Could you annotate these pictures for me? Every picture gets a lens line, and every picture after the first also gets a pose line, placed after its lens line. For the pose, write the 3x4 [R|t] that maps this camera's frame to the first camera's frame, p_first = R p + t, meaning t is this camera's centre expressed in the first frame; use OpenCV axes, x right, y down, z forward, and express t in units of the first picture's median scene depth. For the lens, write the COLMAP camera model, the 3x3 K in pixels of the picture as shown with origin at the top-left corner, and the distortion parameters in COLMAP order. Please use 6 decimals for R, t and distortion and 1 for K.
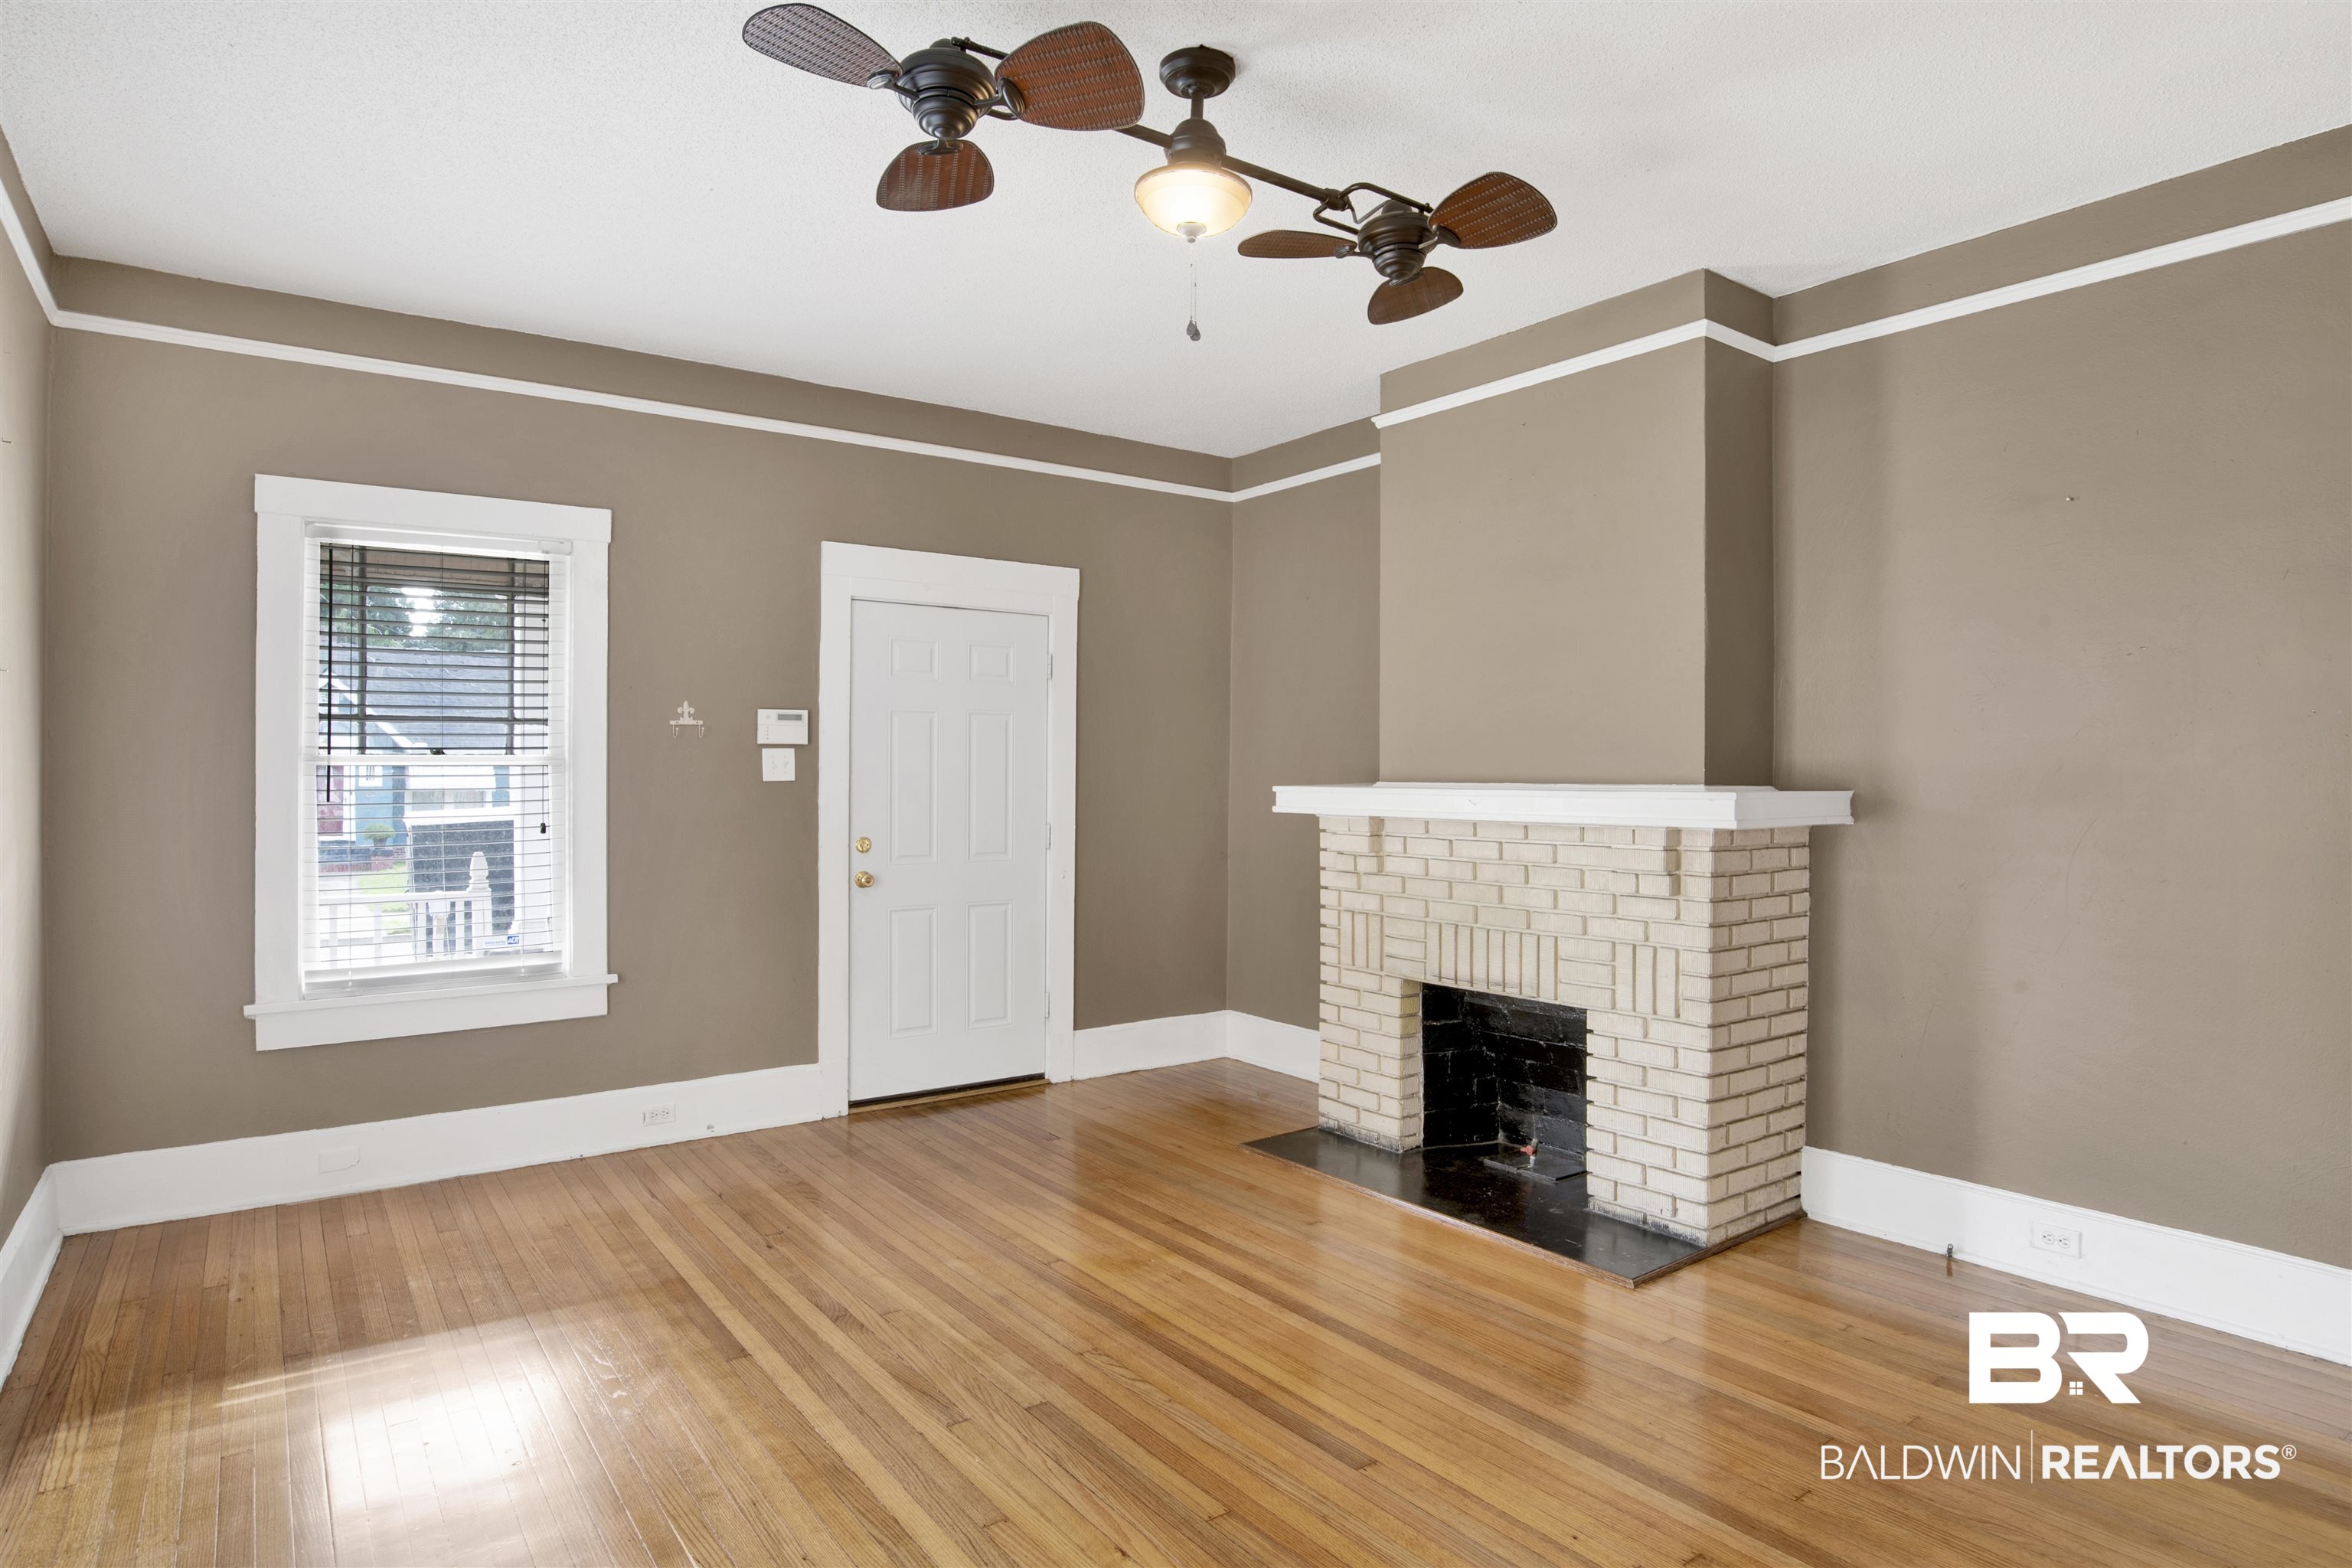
lens RADIAL K [[1284.5, 0, 1176.0], [0, 1284.5, 784.0], [0, 0, 1]] dist [-0.044626, -0.000055]
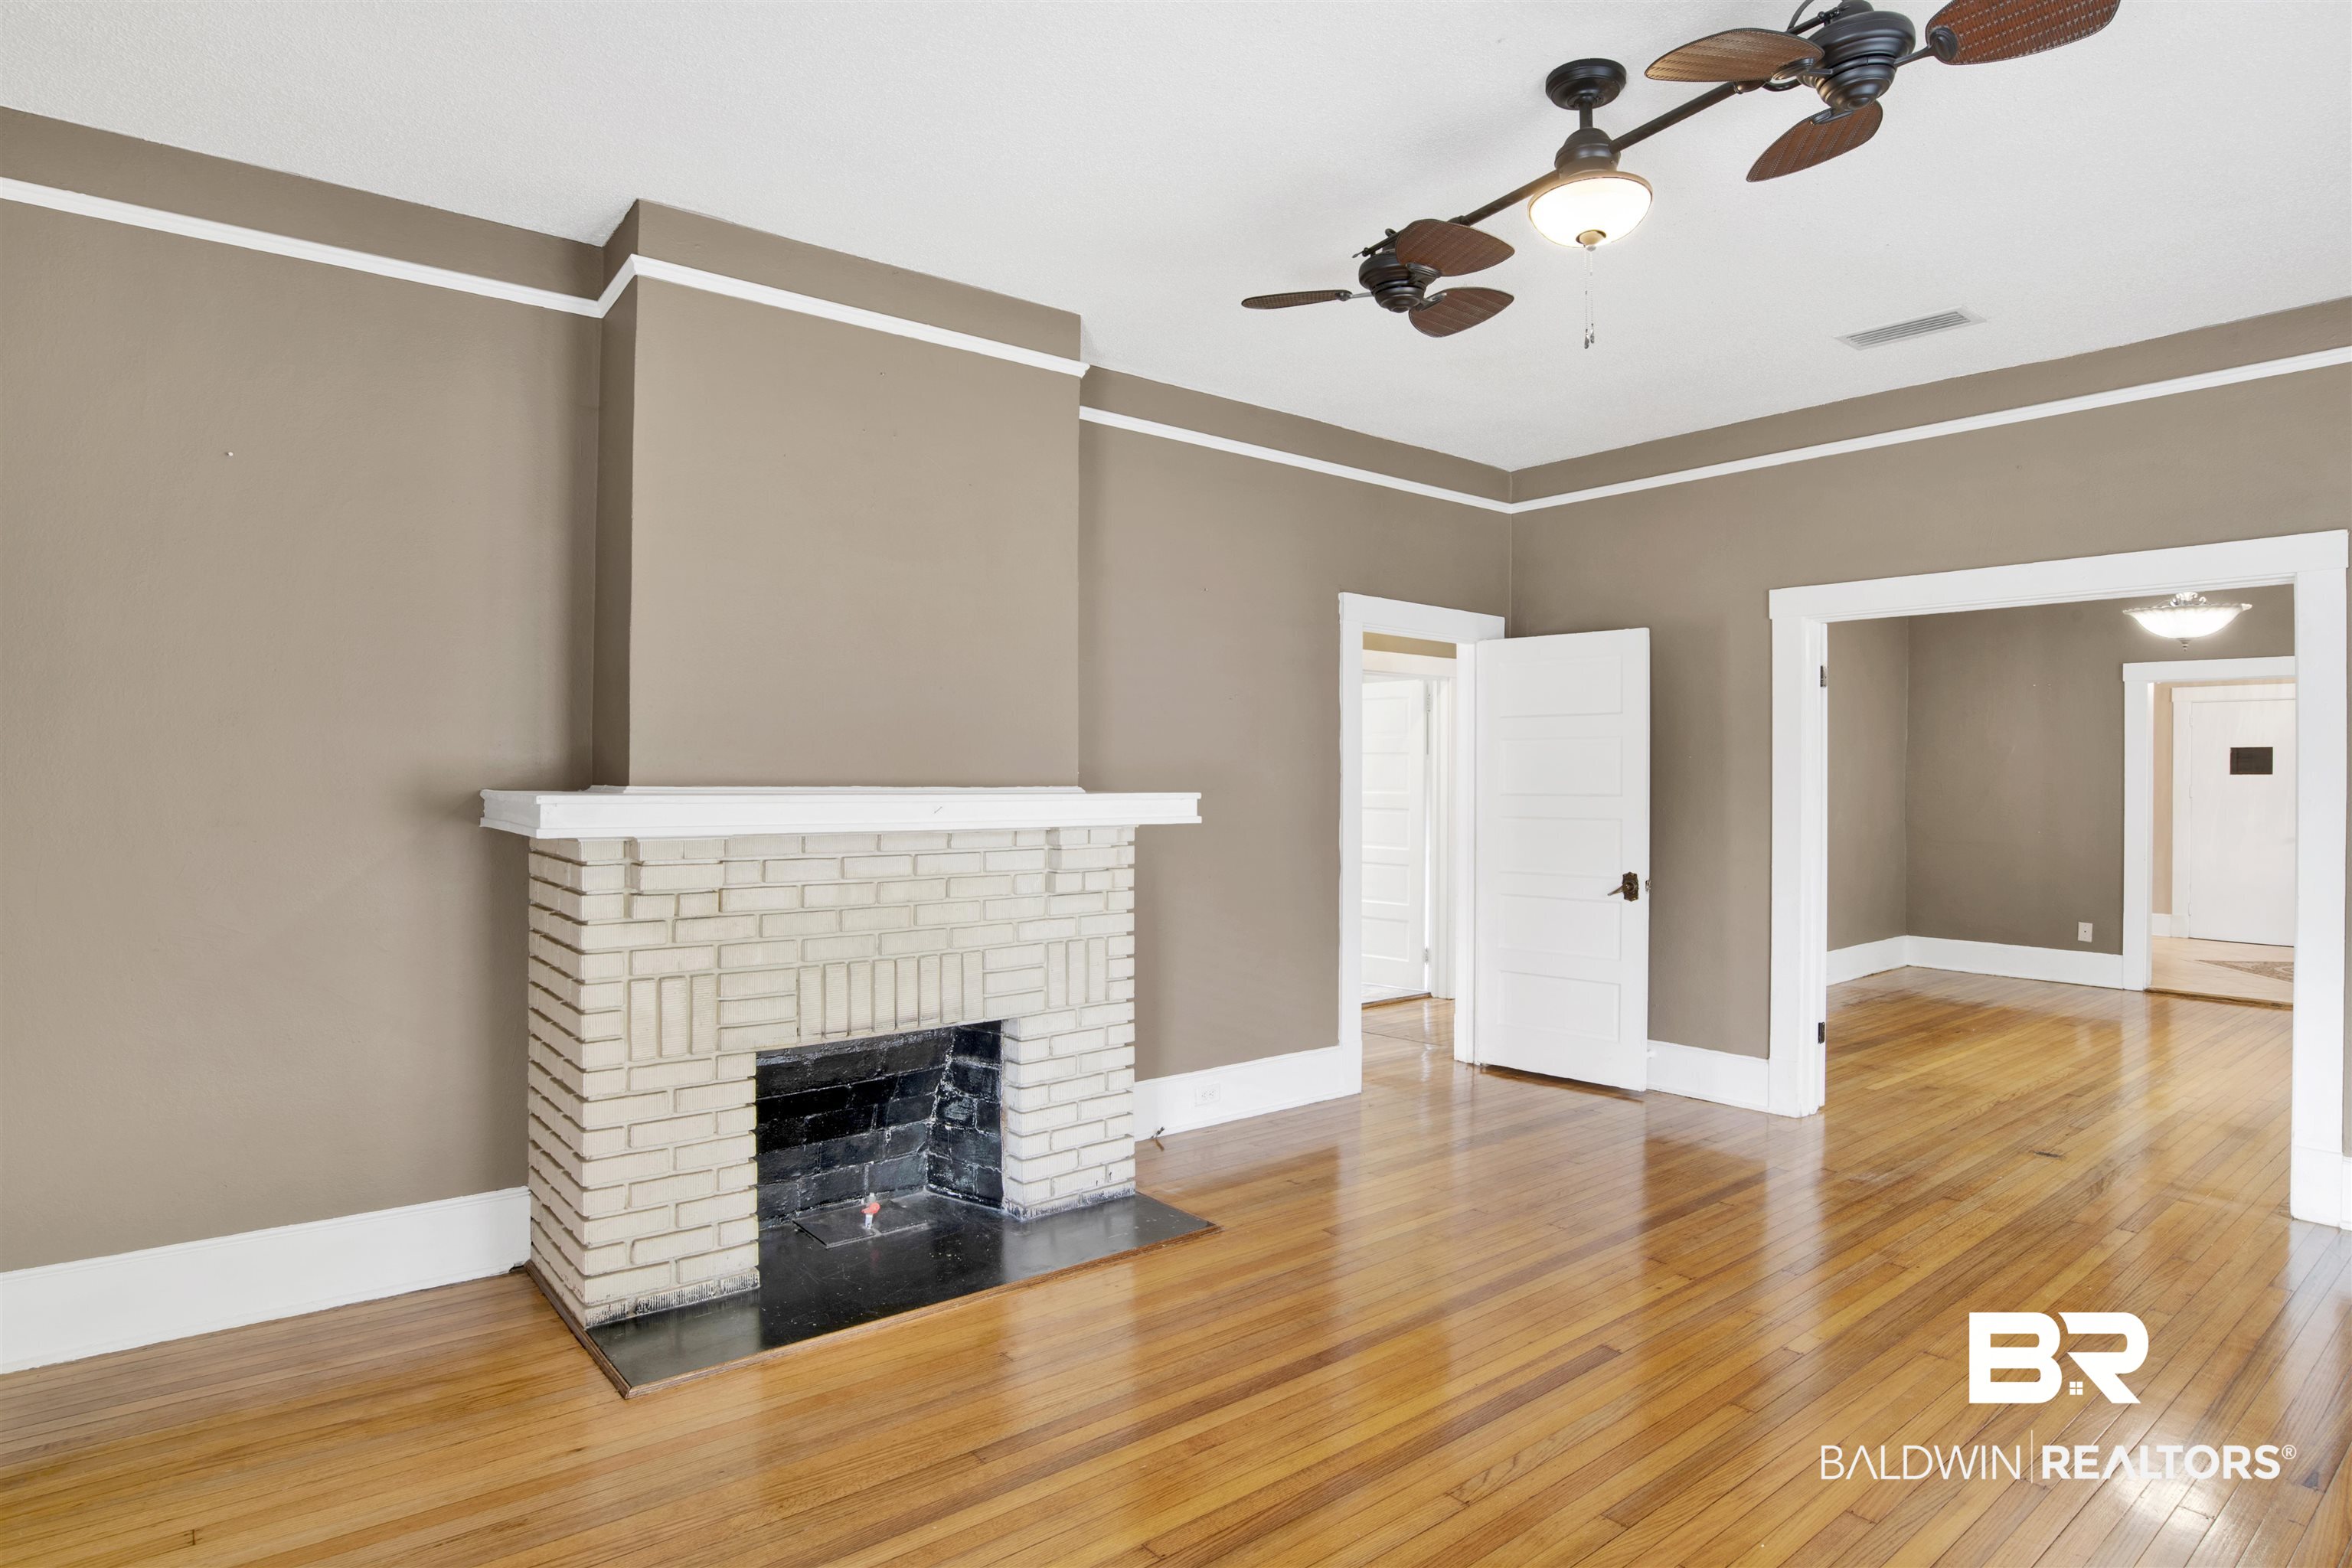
lens RADIAL K [[1240.0, 0, 1176.0], [0, 1240.0, 784.0], [0, 0, 1]] dist [-0.062926, 0.020606]
pose [[-0.033751, -0.003817, 0.999423, -0.565922], [0.000113, 0.999993, 0.003823, -0.005595], [-0.999430, 0.000242, -0.033750, 0.823033]]
